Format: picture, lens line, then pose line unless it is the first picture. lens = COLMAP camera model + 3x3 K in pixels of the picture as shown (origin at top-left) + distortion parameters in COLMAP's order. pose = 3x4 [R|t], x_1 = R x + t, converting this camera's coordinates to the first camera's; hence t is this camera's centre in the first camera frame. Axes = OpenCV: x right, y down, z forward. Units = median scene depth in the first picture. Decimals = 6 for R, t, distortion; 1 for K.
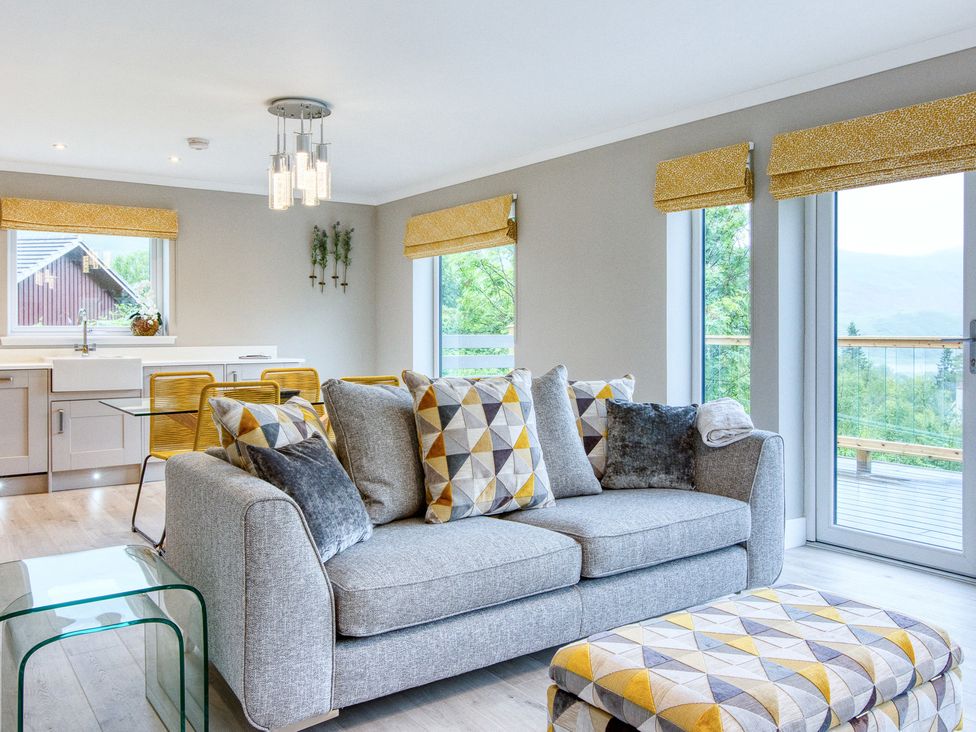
lens RADIAL K [[873.9, 0, 488.0], [0, 873.9, 366.0], [0, 0, 1]] dist [-0.052995, 0.009187]
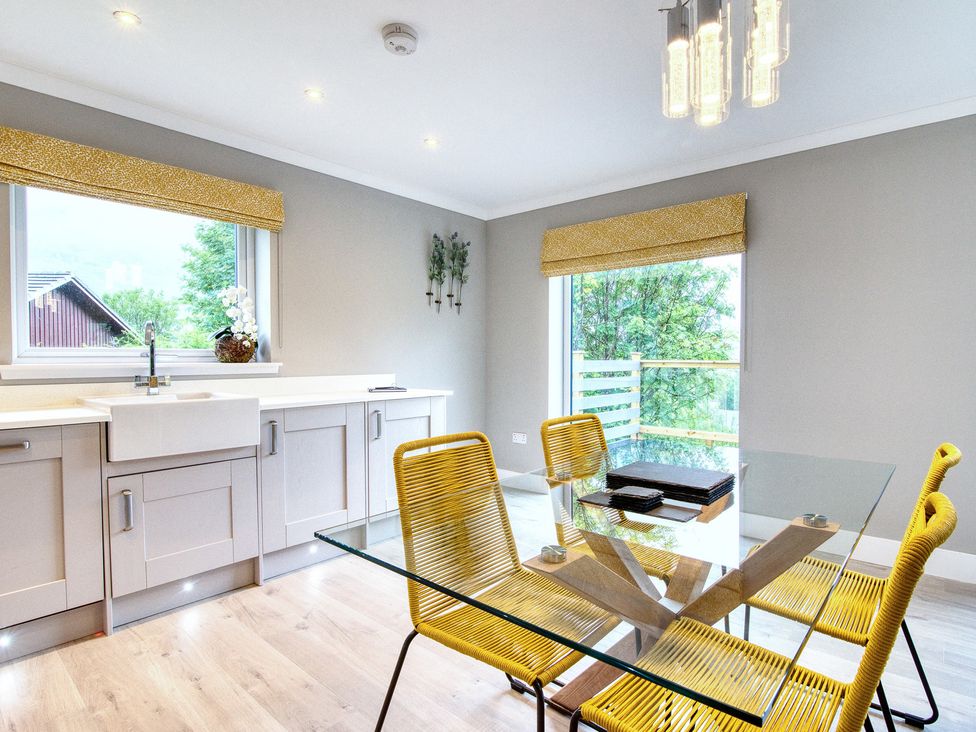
lens RADIAL K [[512.0, 0, 473.2], [0, 512.0, 381.5], [0, 0, 1]] dist [-0.019193, -0.000362]
pose [[0.968557, -0.009410, 0.248613, -0.311949], [0.007251, 0.999928, 0.009599, -0.021673], [-0.248685, -0.007494, 0.968555, 0.541059]]
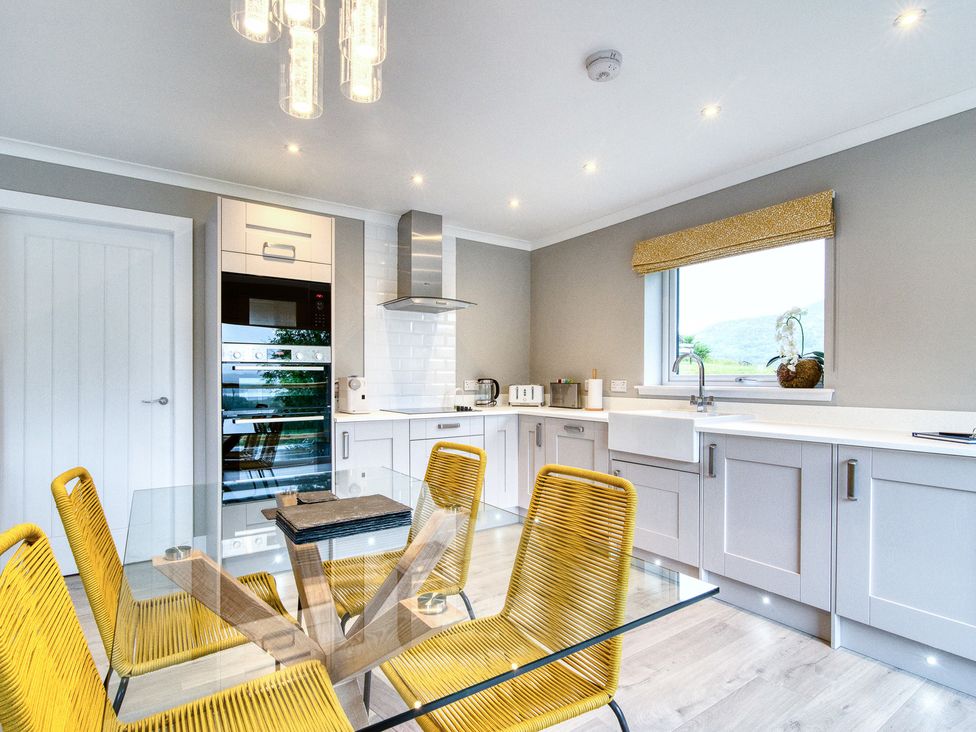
lens RADIAL K [[512.0, 0, 473.2], [0, 512.0, 381.5], [0, 0, 1]] dist [-0.019193, -0.000362]
pose [[0.001067, 0.005836, -0.999982, 0.012752], [-0.045533, 0.998946, 0.005782, -0.030910], [0.998962, 0.045526, 0.001332, 0.750856]]
